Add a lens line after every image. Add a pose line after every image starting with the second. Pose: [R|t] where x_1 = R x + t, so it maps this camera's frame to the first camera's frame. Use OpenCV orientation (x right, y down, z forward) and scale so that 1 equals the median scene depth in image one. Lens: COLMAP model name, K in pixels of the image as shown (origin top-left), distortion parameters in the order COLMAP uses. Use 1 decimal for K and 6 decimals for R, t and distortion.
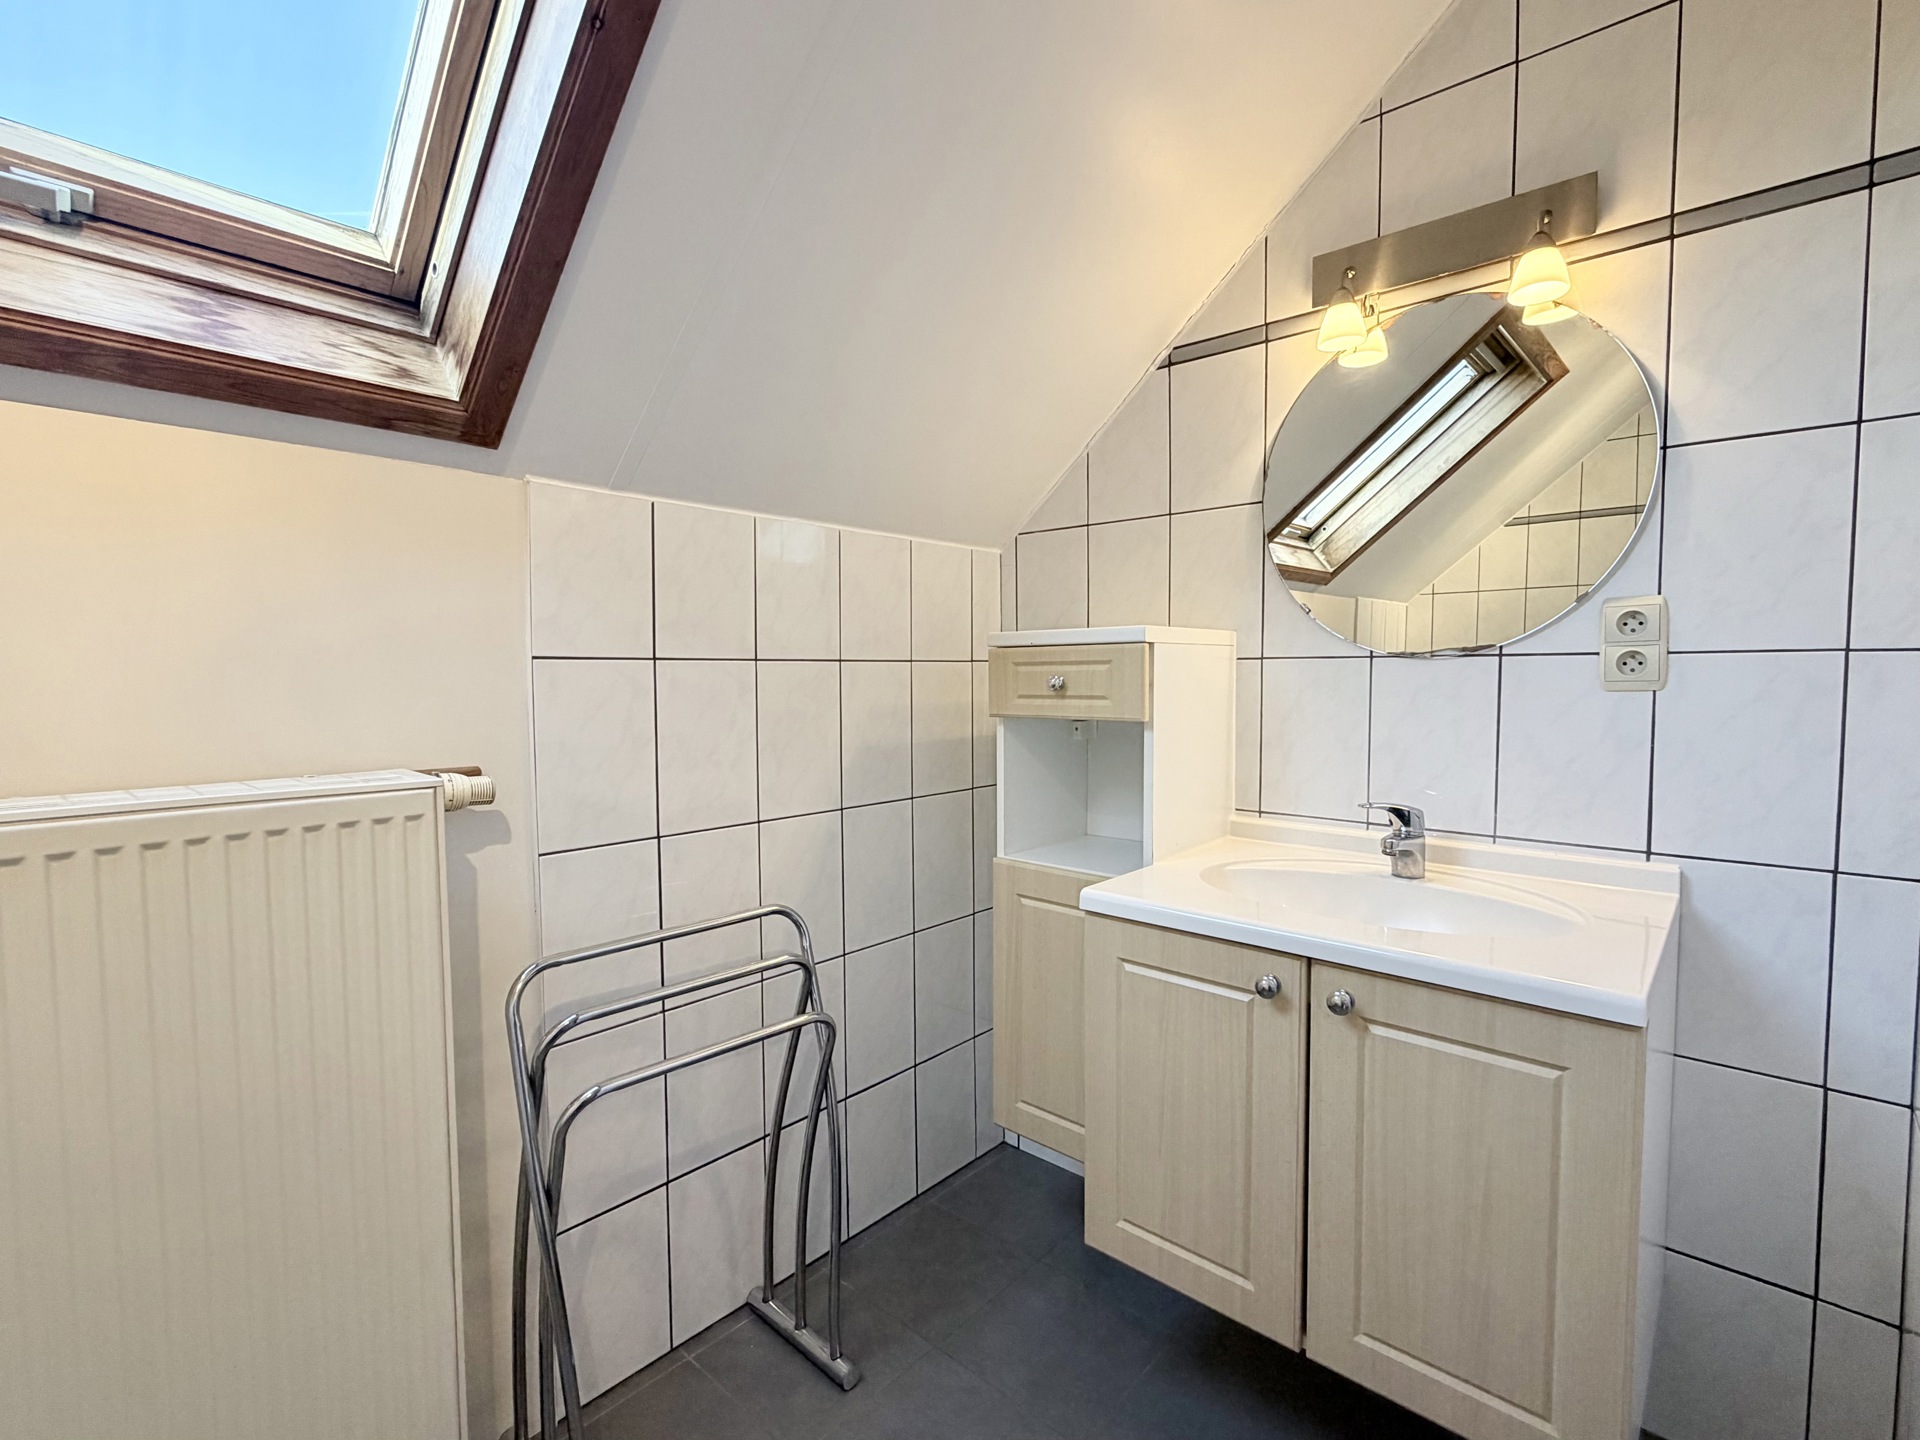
lens RADIAL K [[882.7, 0, 960.0], [0, 882.7, 720.0], [0, 0, 1]] dist [-0.005342, -0.000478]
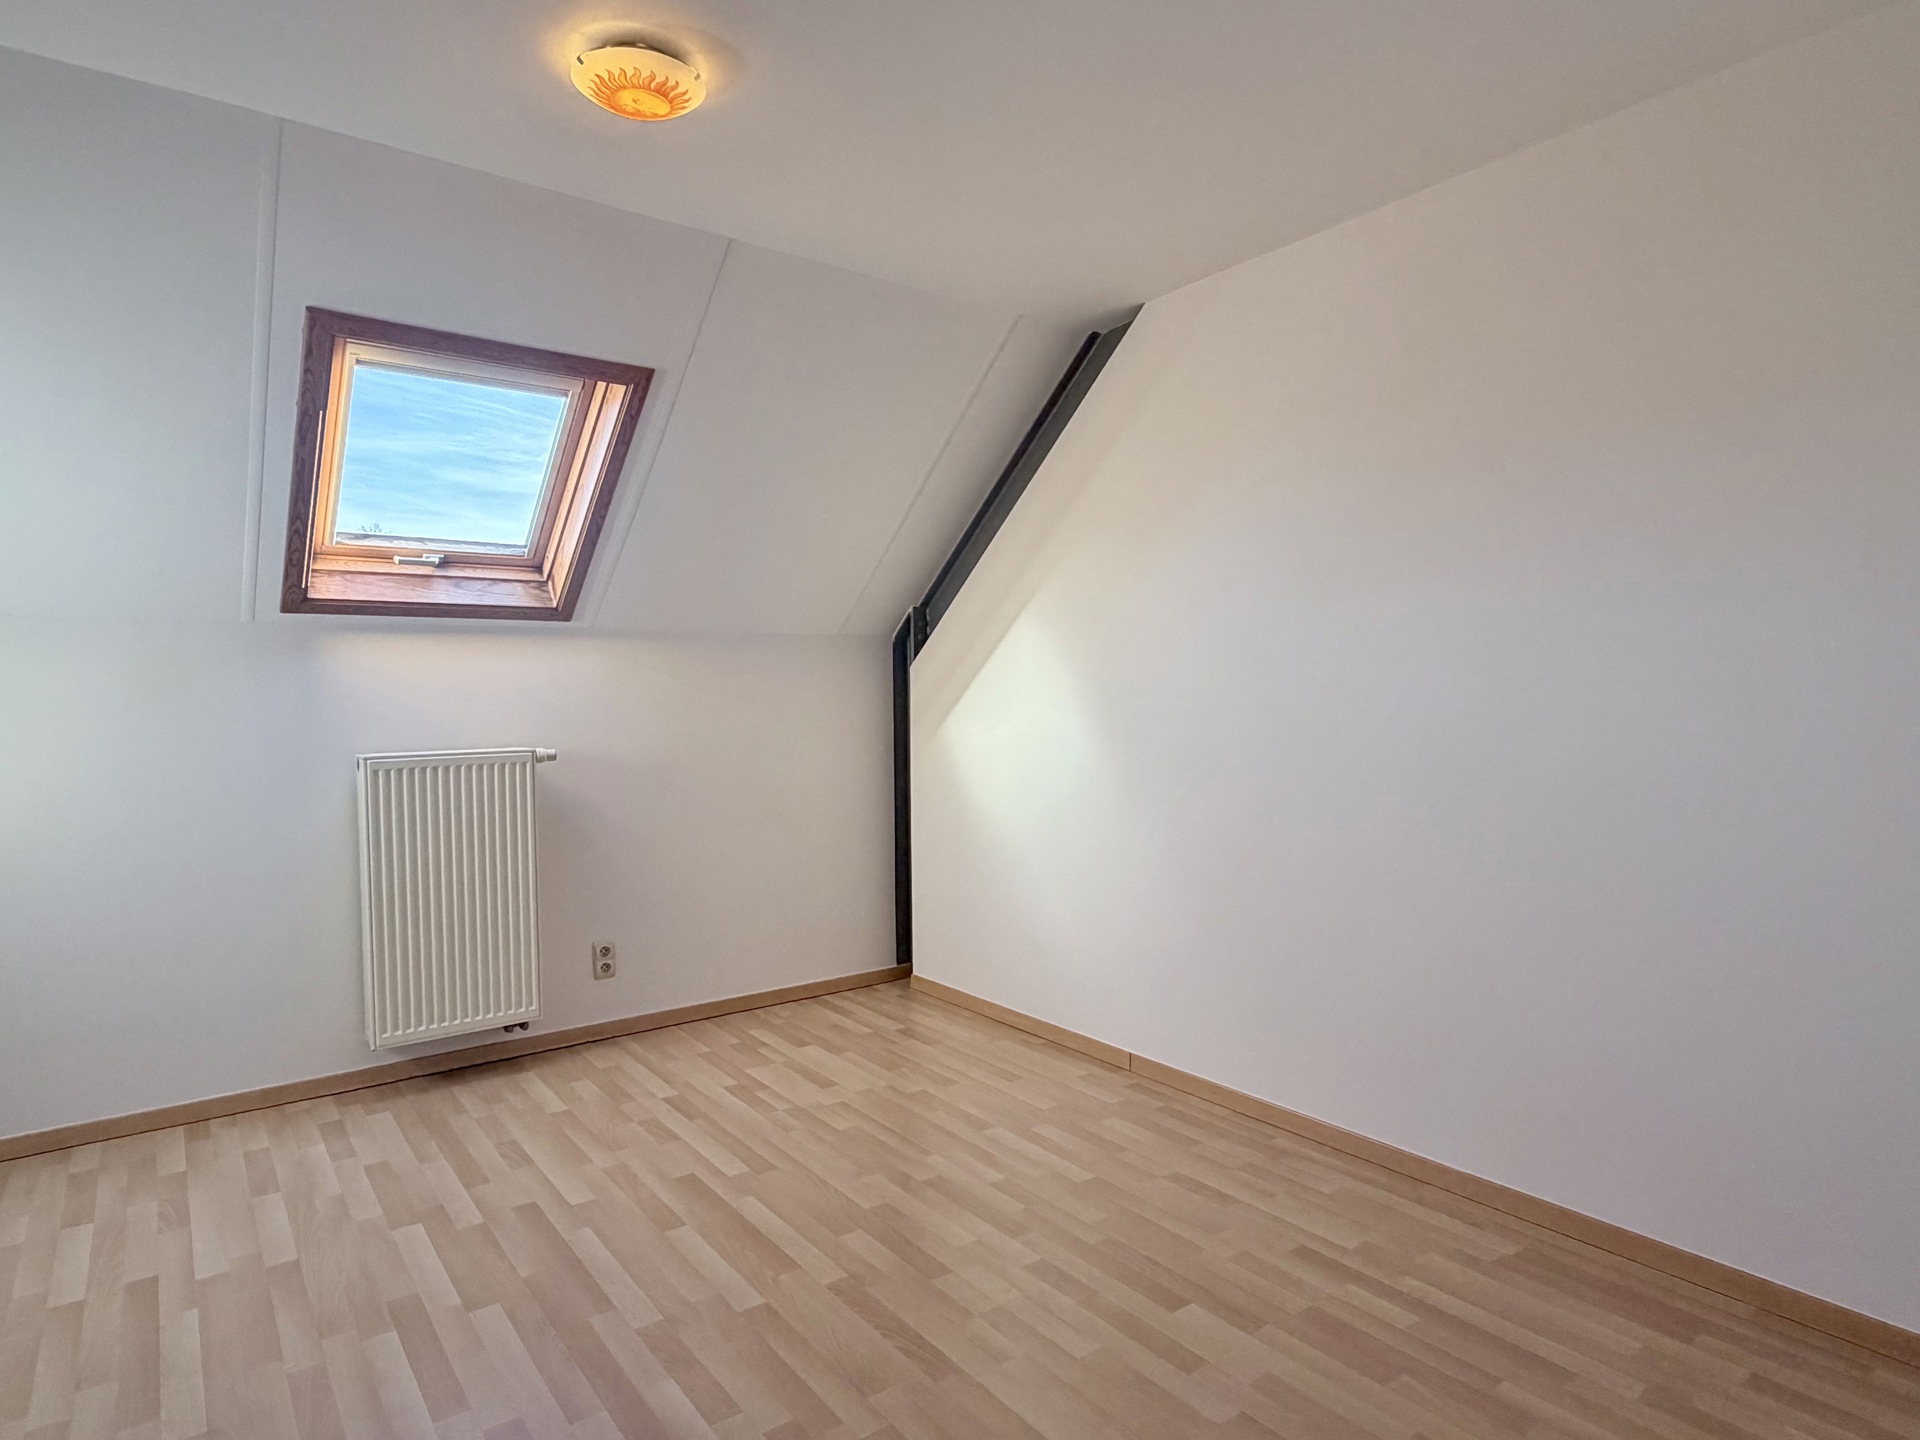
lens RADIAL K [[1065.9, 0, 960.0], [0, 1065.9, 720.0], [0, 0, 1]] dist [0.002060, 0.000680]
pose [[0.983895, -0.002572, -0.178728, 1.181849], [-0.002149, 0.999654, -0.026220, 0.055237], [0.178733, 0.026182, 0.983549, -1.898108]]
